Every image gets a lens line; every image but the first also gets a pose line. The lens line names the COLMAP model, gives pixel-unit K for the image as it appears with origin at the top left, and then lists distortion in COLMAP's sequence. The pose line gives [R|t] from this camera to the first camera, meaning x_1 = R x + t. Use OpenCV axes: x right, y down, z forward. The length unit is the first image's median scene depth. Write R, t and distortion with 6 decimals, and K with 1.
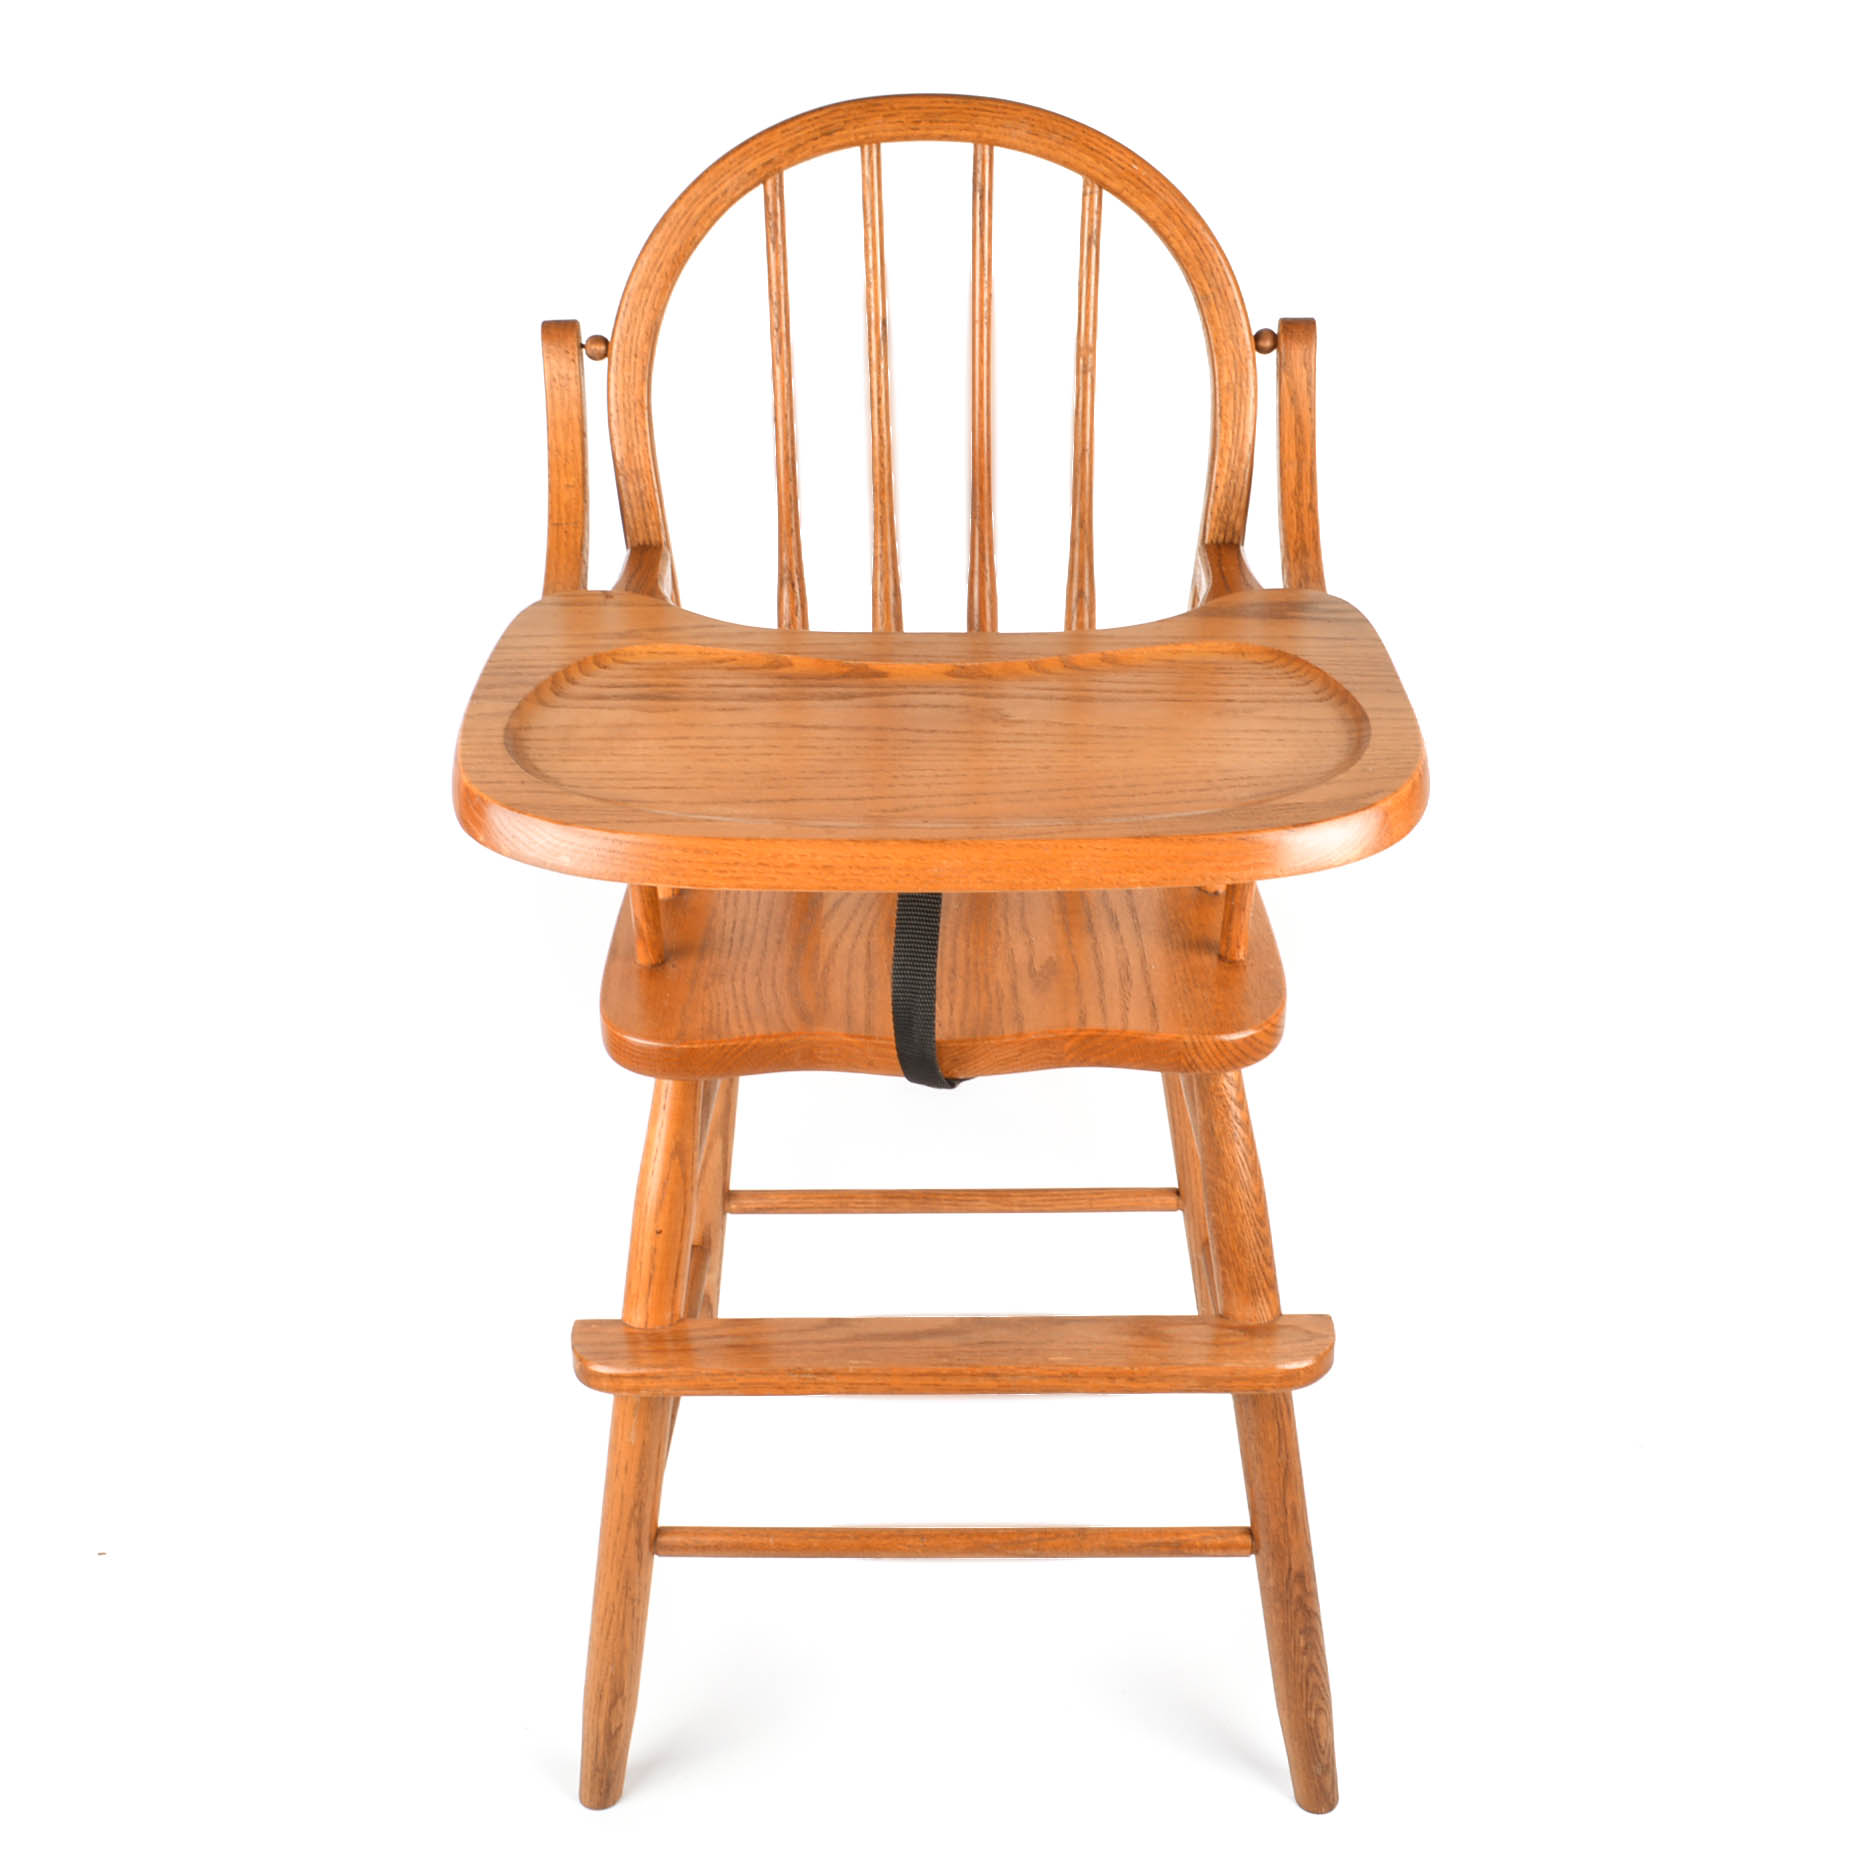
lens RADIAL K [[2381.5, 0, 928.2], [0, 2381.5, 937.9], [0, 0, 1]] dist [-0.033851, 0.000000]
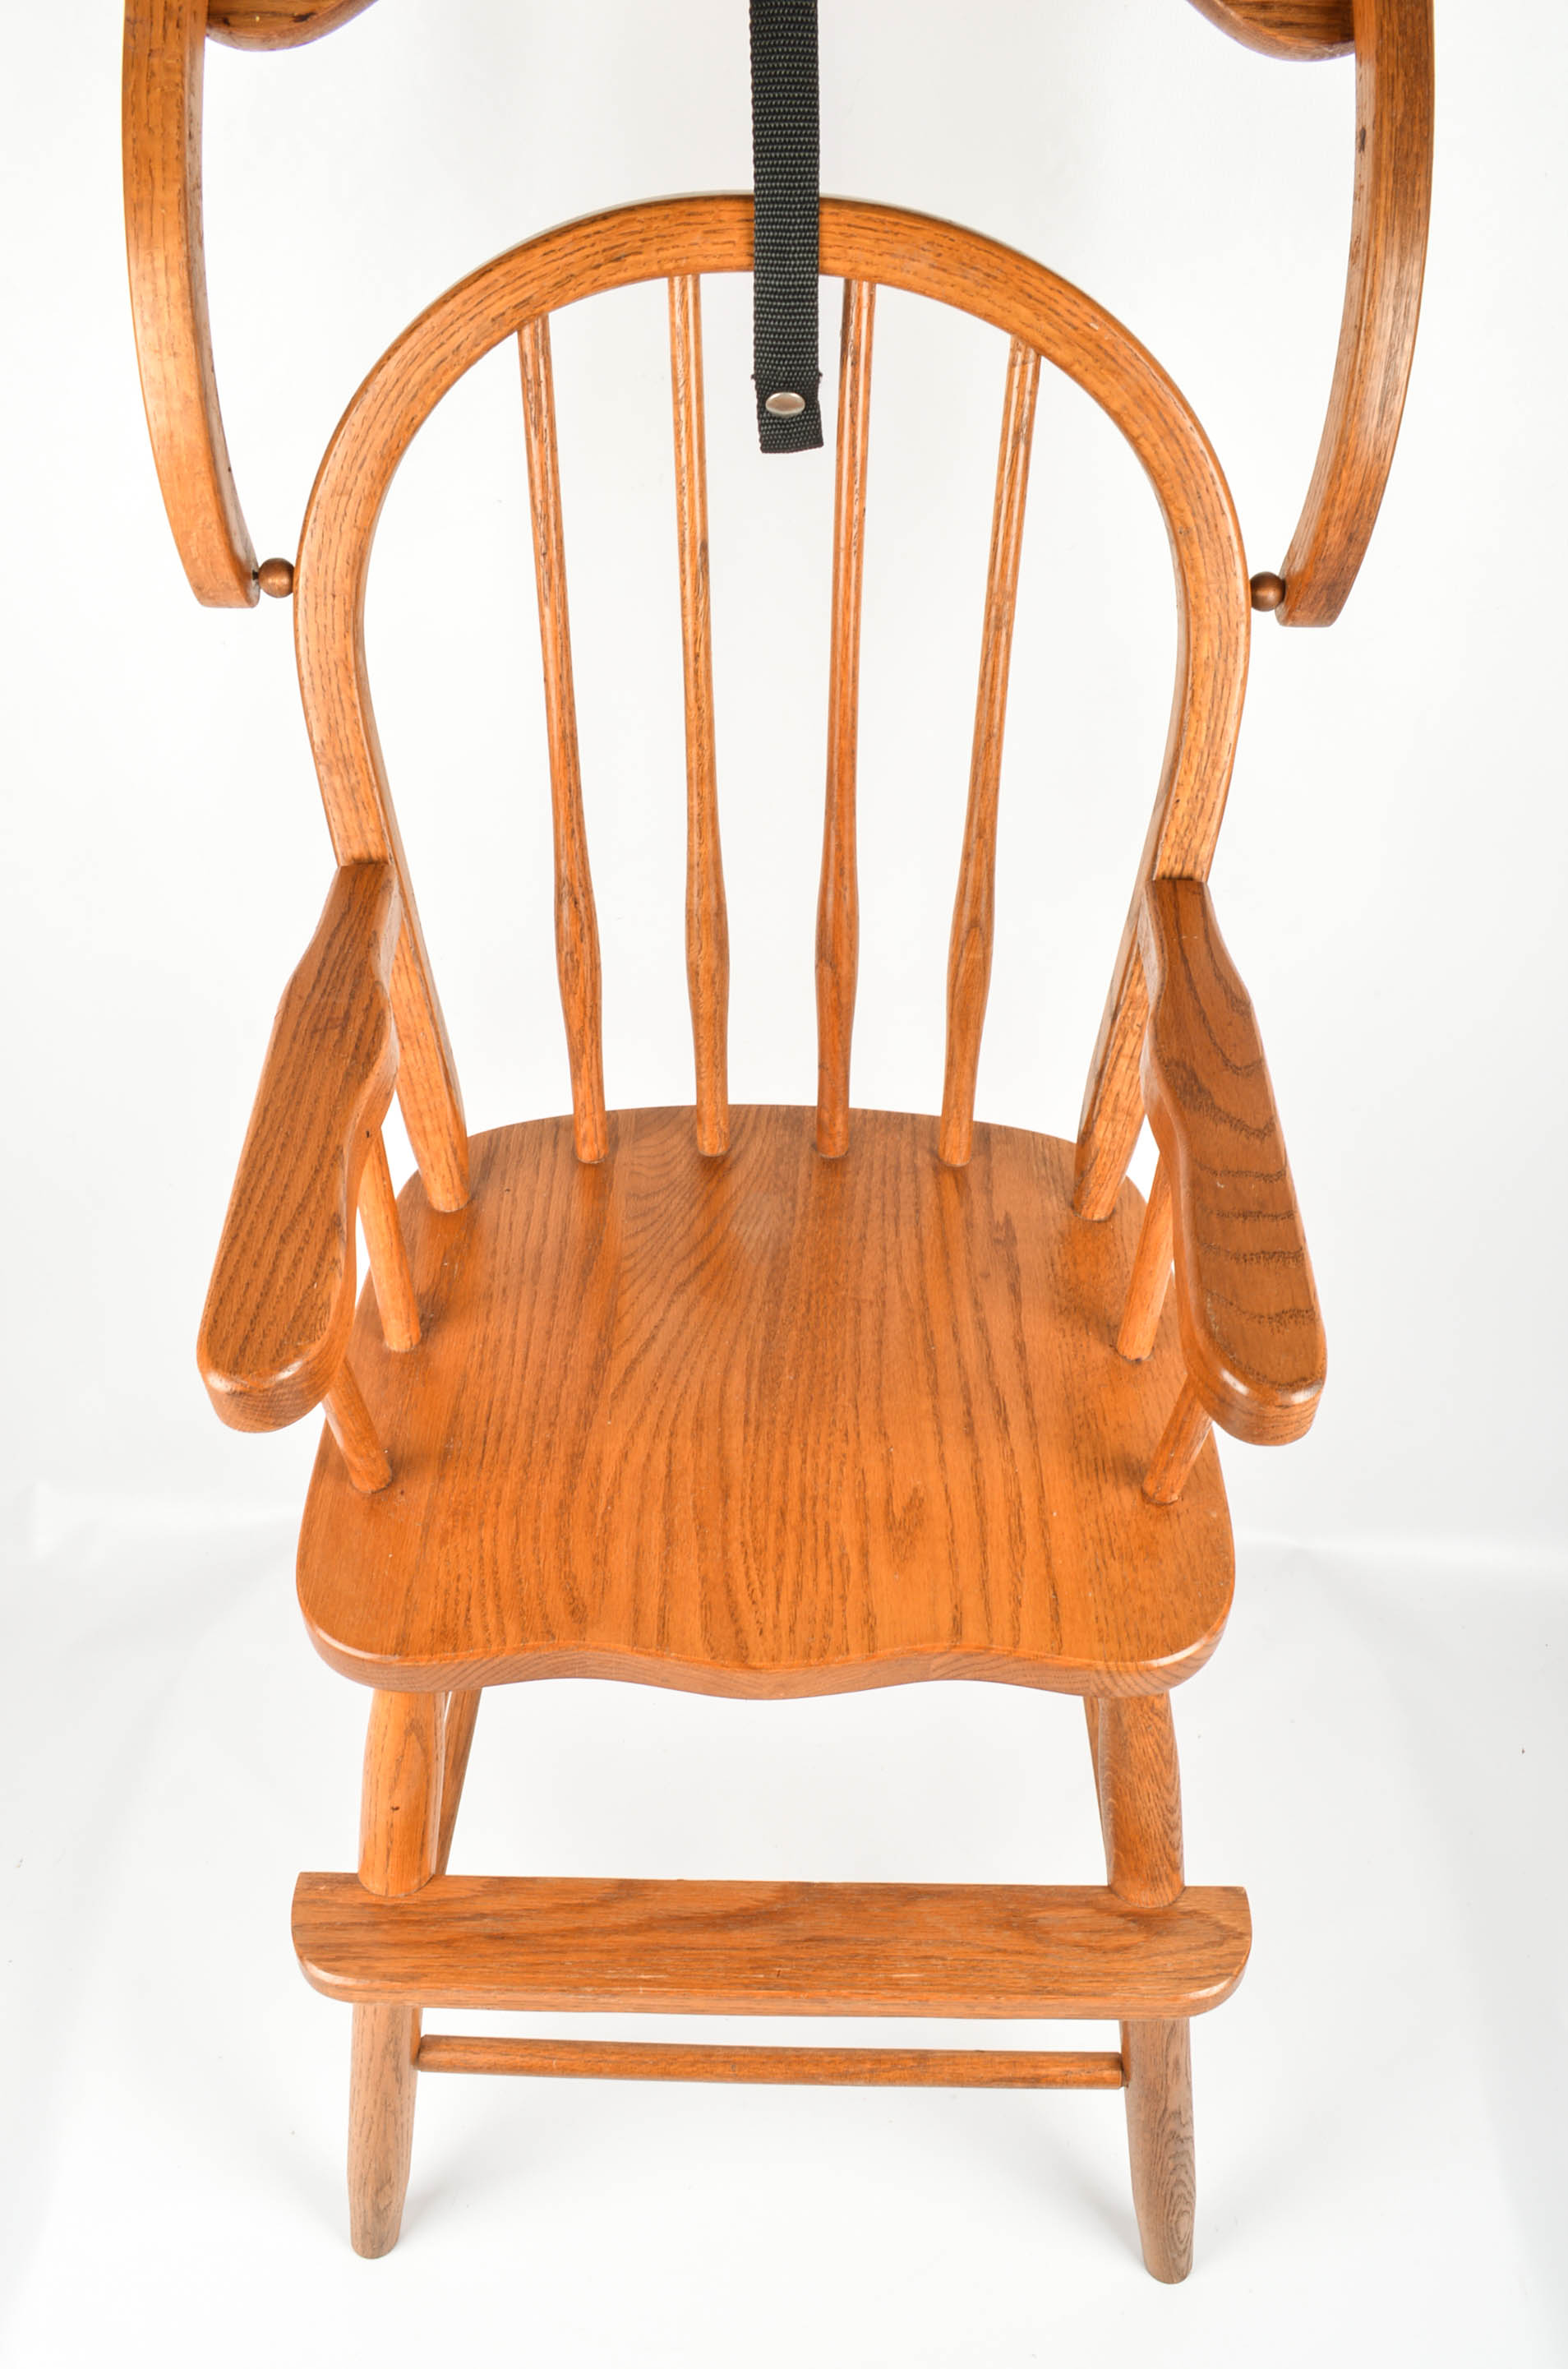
lens RADIAL K [[1978.7, 0, 806.8], [0, 1978.7, 1263.2], [0, 0, 1]] dist [-0.060525, -0.003237]
pose [[0.999623, 0.022459, 0.015820, 0.006404], [-0.025810, 0.965029, 0.260868, -0.213148], [-0.009408, -0.261178, 0.965245, 0.419687]]
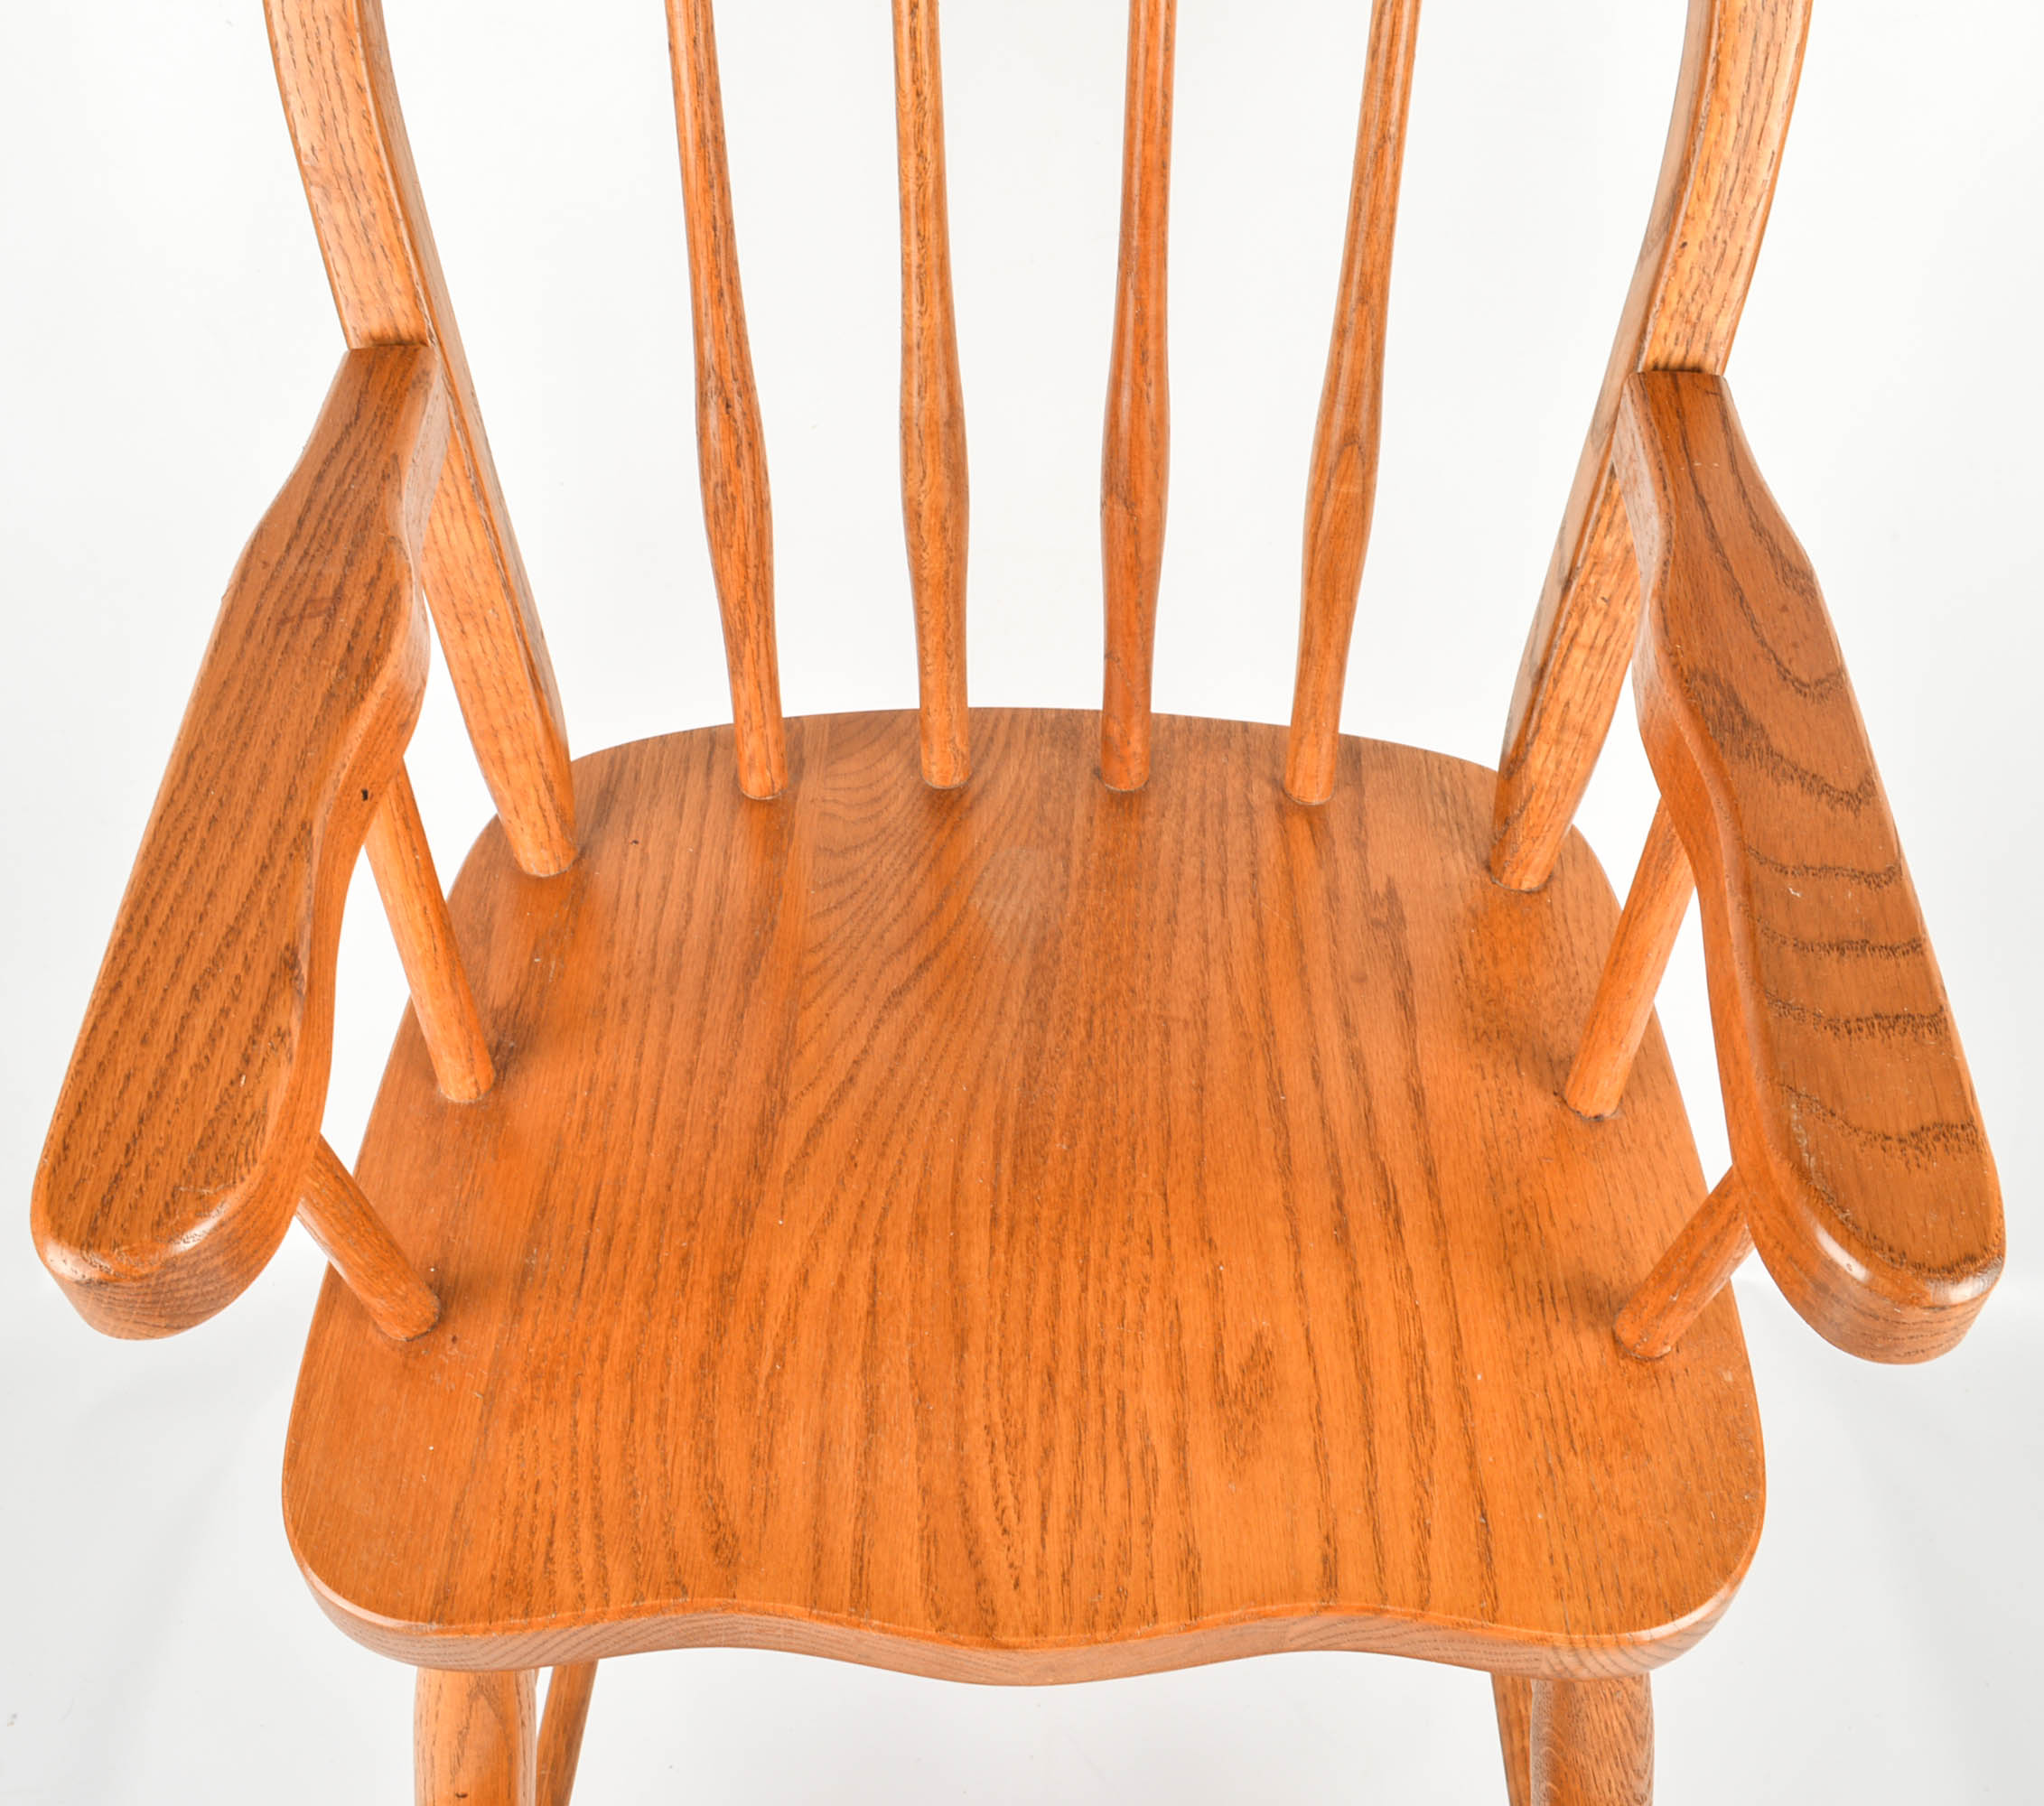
lens RADIAL K [[2297.5, 0, 1060.8], [0, 2297.5, 917.9], [0, 0, 1]] dist [-0.069716, 0.000000]
pose [[0.999650, 0.023474, 0.012188, 0.004760], [-0.026059, 0.953026, 0.301764, -0.200850], [-0.004532, -0.301976, 0.953305, 0.582313]]
